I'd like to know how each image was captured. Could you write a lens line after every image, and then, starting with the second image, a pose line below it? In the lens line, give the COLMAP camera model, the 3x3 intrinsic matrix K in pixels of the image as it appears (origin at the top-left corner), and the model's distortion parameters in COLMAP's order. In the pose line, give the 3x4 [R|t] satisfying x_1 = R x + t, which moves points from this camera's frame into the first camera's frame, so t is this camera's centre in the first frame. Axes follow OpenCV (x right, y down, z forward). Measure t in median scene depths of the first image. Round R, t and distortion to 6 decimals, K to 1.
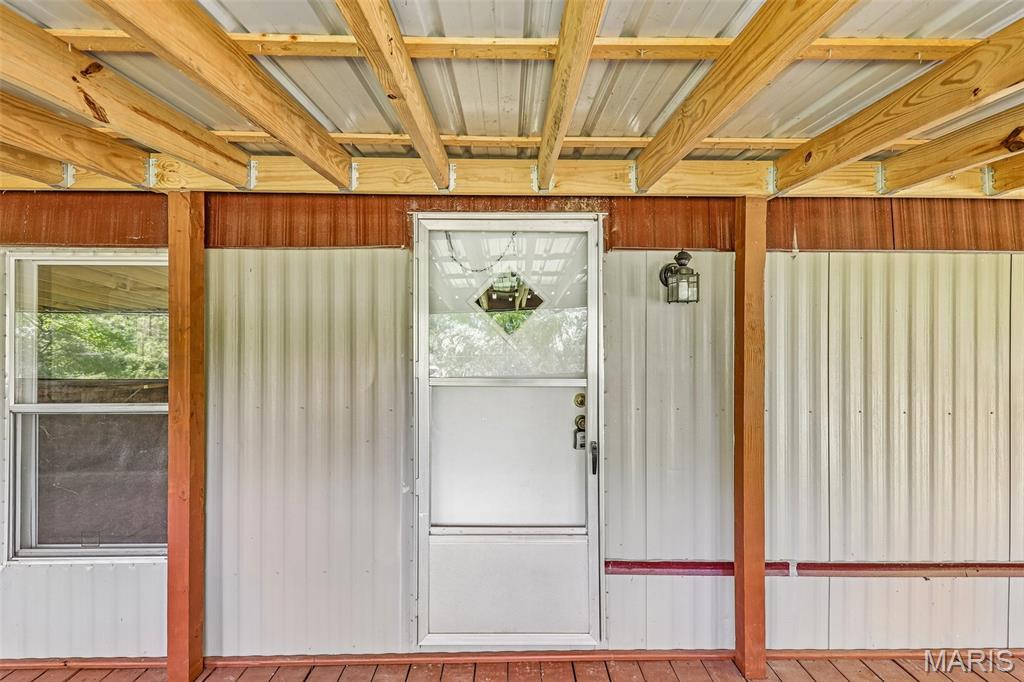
lens RADIAL K [[624.4, 0, 512.0], [0, 624.4, 341.0], [0, 0, 1]] dist [0.030755, -0.000268]
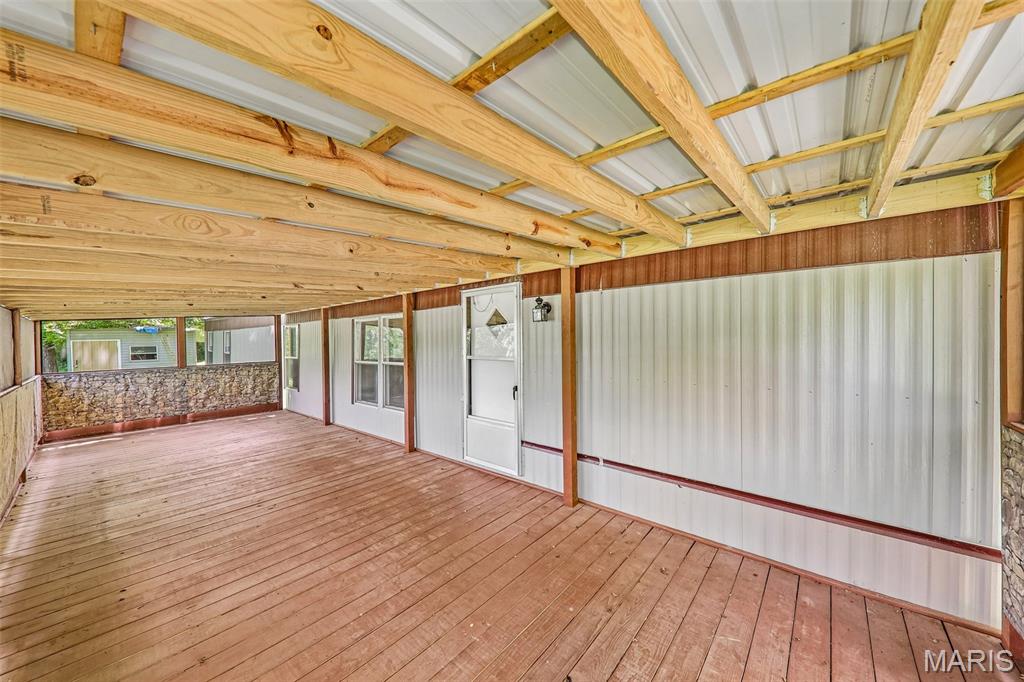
lens RADIAL K [[360.4, 0, 512.0], [0, 360.4, 341.0], [0, 0, 1]] dist [-0.014834, -0.000130]
pose [[0.753494, -0.010393, -0.657373, 0.943806], [0.011297, 0.999932, -0.002859, 0.005654], [0.657358, -0.005272, 0.753560, 0.030946]]
